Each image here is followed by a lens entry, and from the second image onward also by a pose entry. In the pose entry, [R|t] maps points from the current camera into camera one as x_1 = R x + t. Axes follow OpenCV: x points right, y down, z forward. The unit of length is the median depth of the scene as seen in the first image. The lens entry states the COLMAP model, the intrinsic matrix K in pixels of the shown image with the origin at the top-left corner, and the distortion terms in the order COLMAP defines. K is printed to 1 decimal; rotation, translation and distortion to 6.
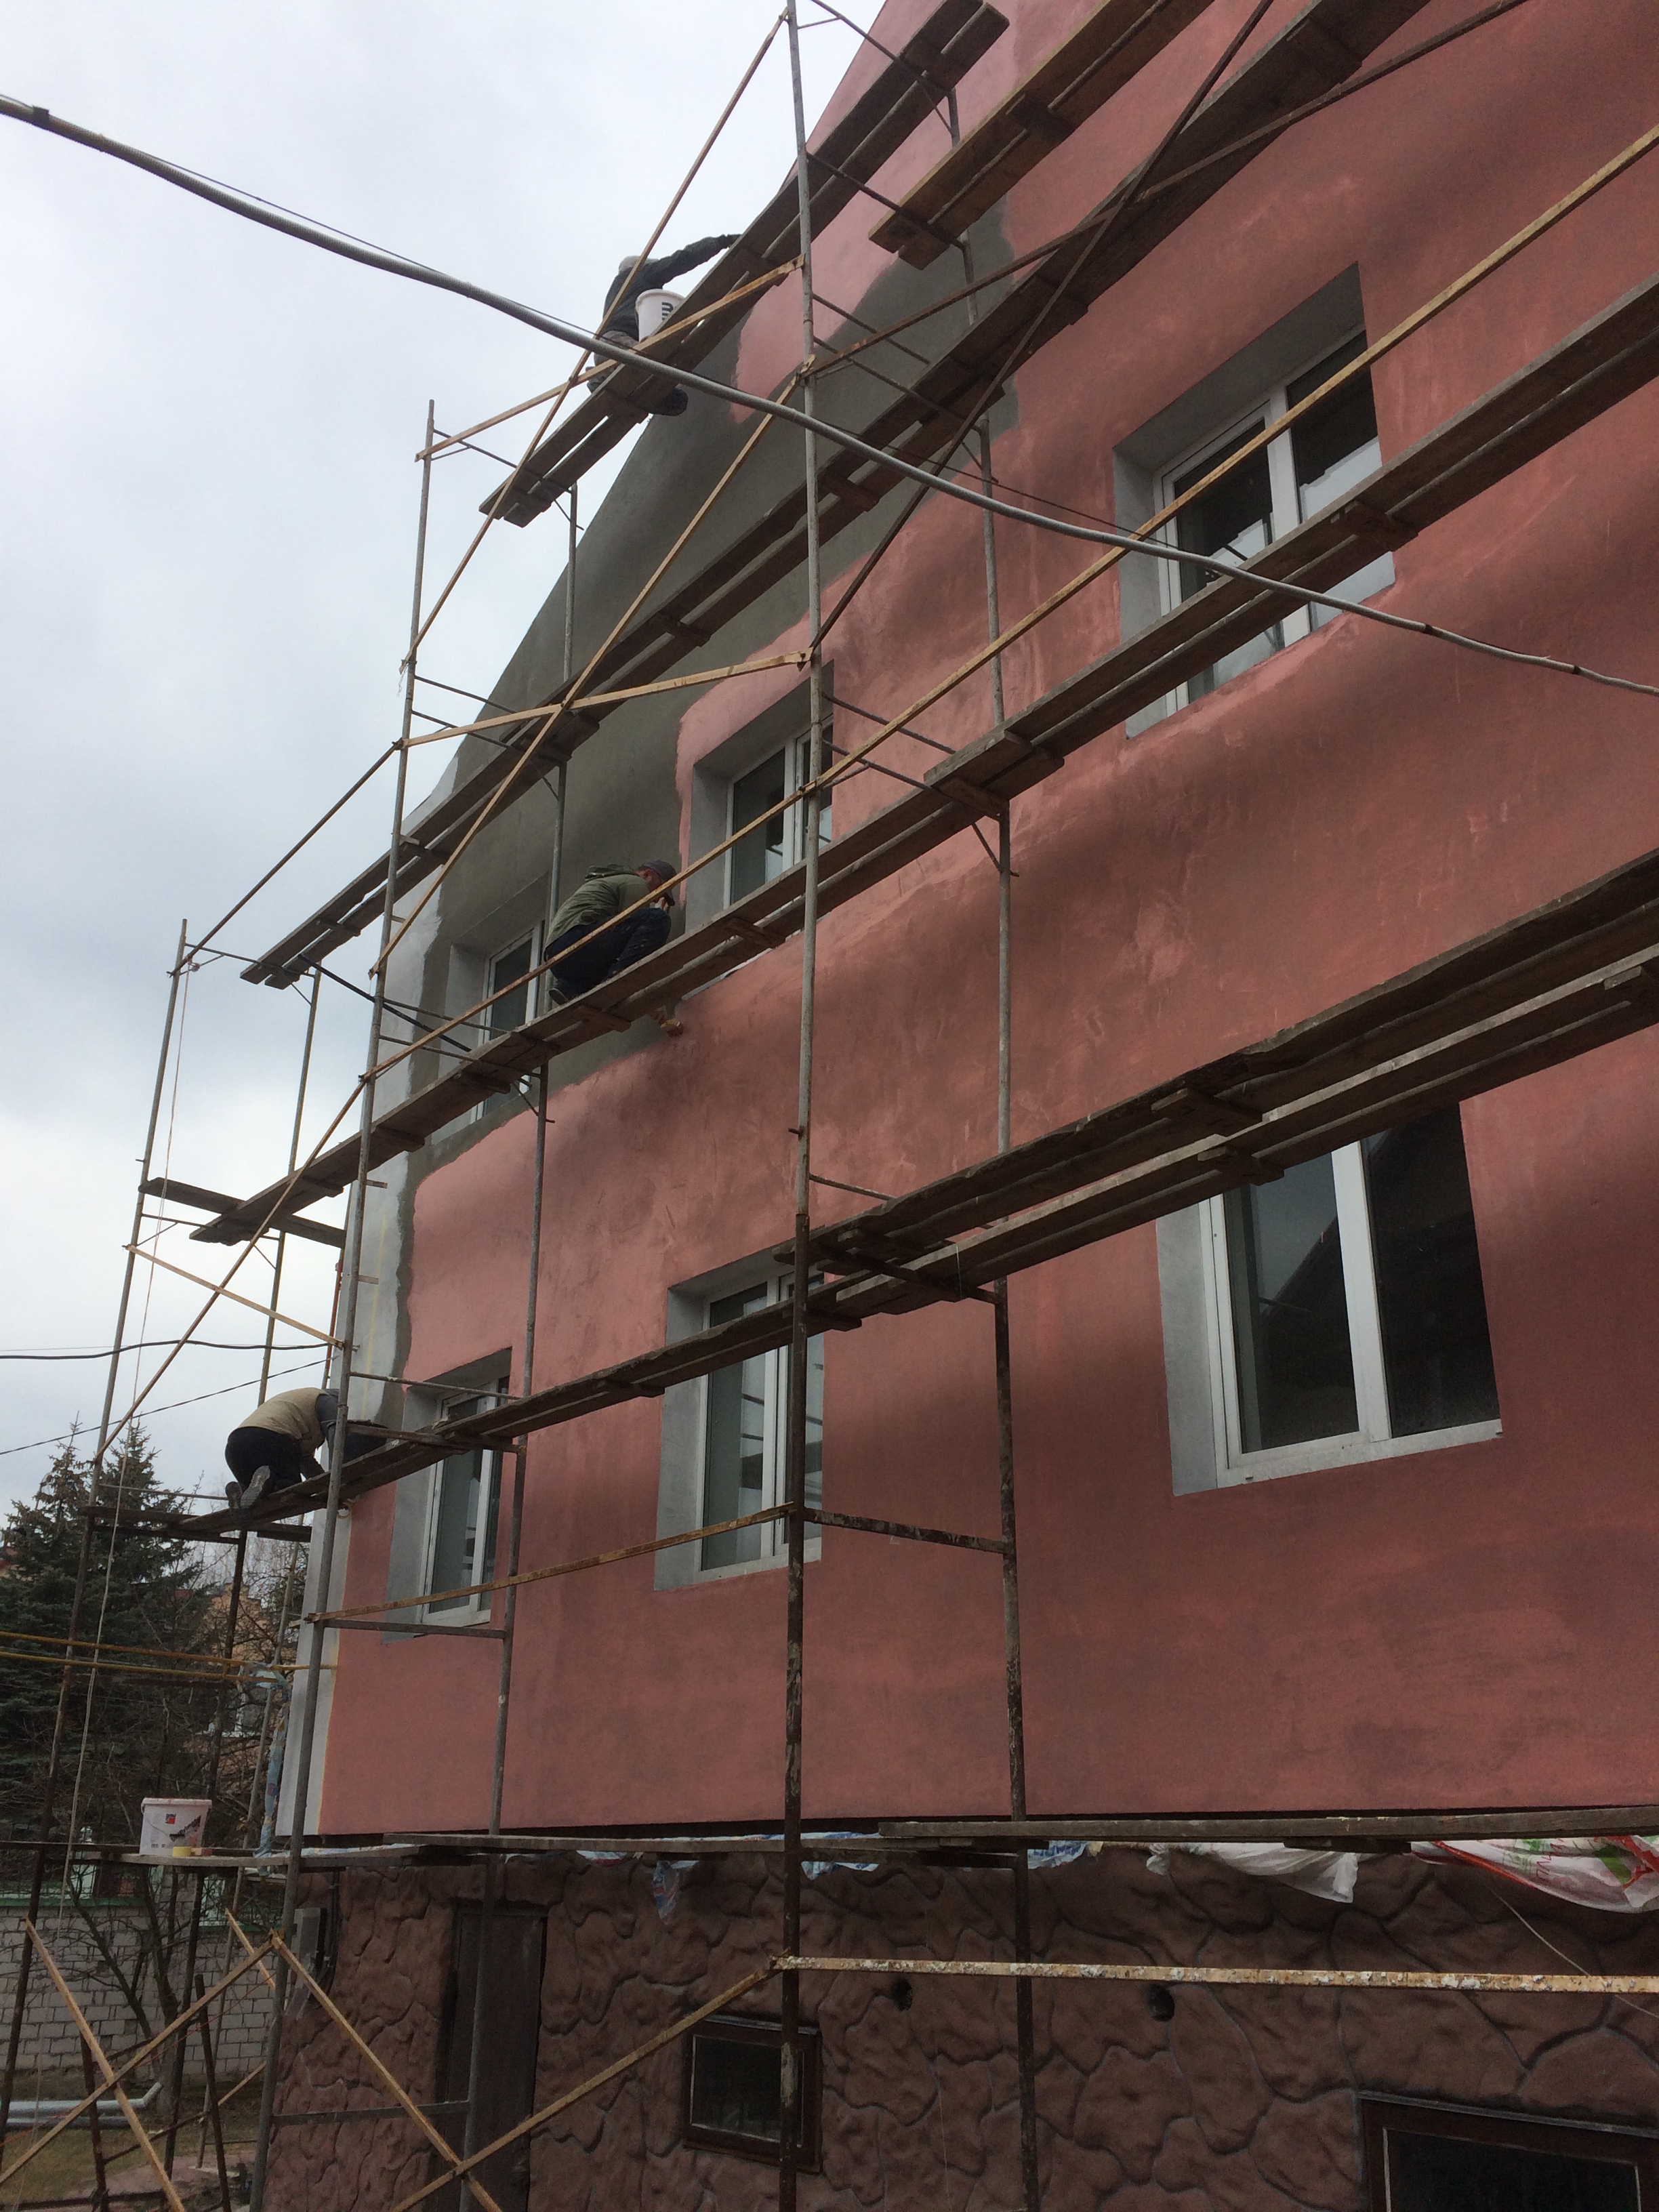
lens RADIAL K [[1896.2, 0, 823.4], [0, 1896.2, 1113.3], [0, 0, 1]] dist [0.091105, -0.106904]
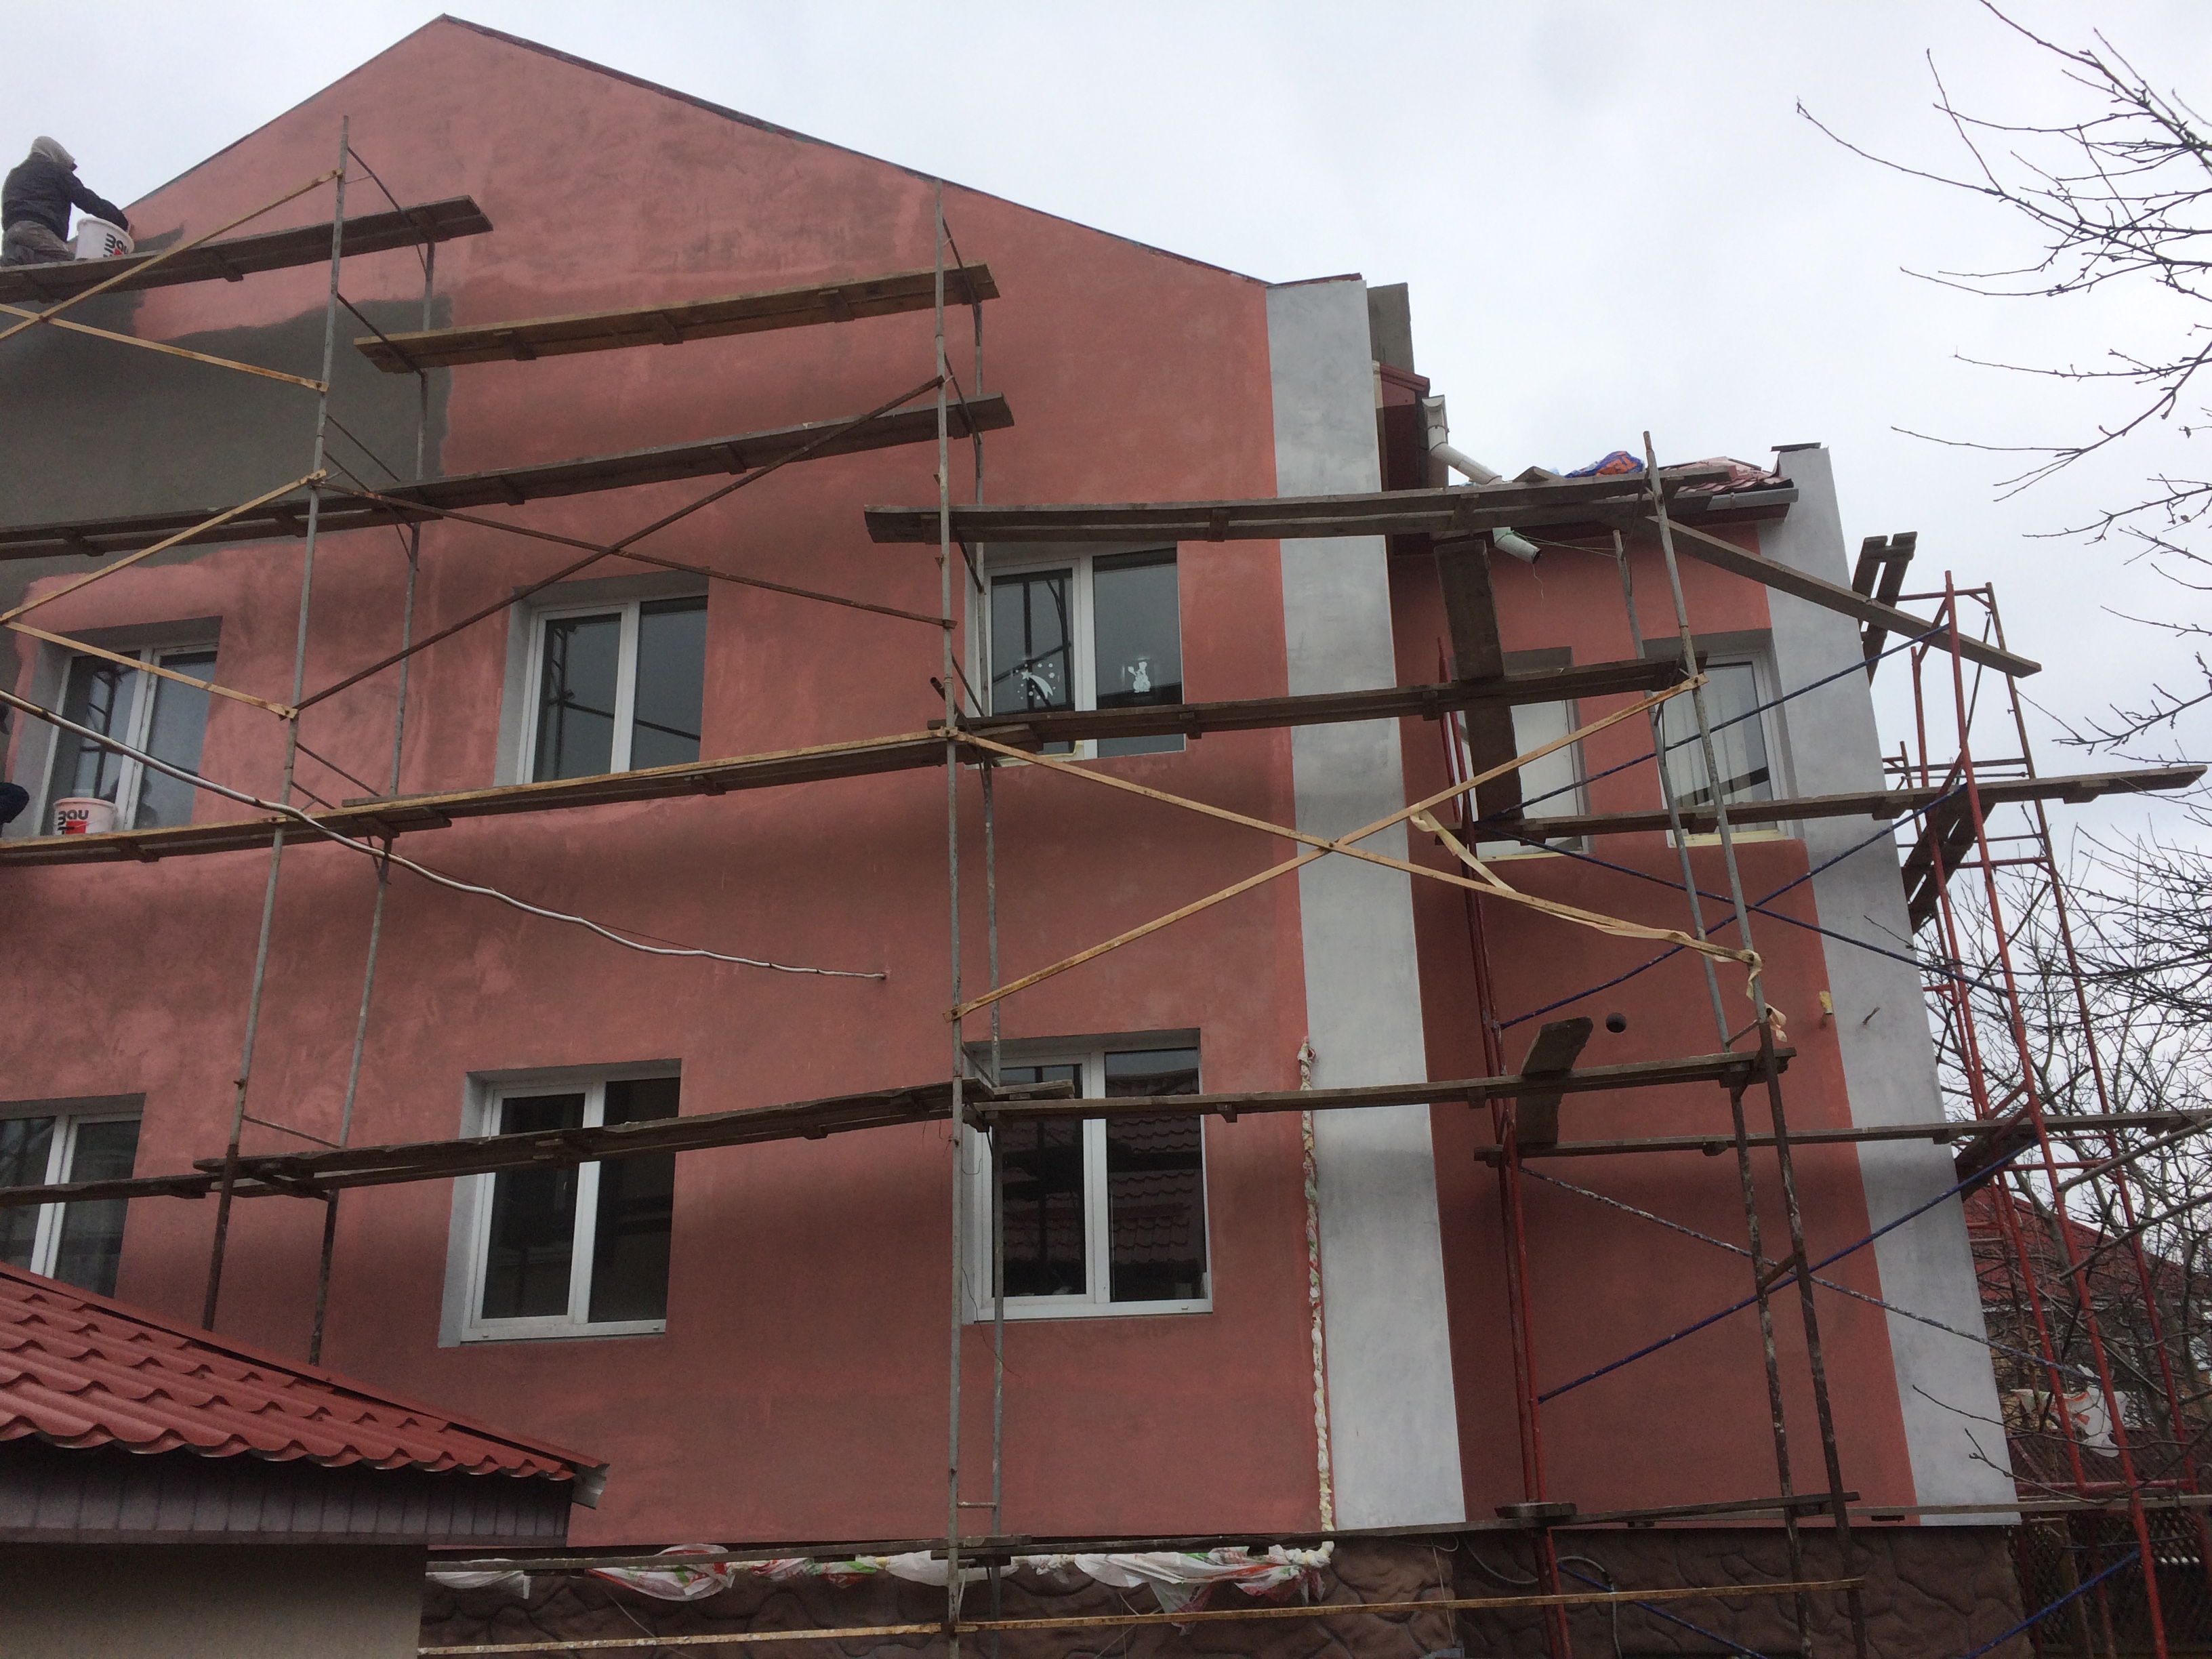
lens RADIAL K [[1896.2, 0, 1111.0], [0, 1896.2, 808.6], [0, 0, 1]] dist [0.091105, -0.106904]
pose [[0.746749, 0.215342, 0.629281, -0.469897], [-0.225927, 0.972005, -0.064522, -0.240502], [-0.625559, -0.093989, 0.774495, -0.500735]]
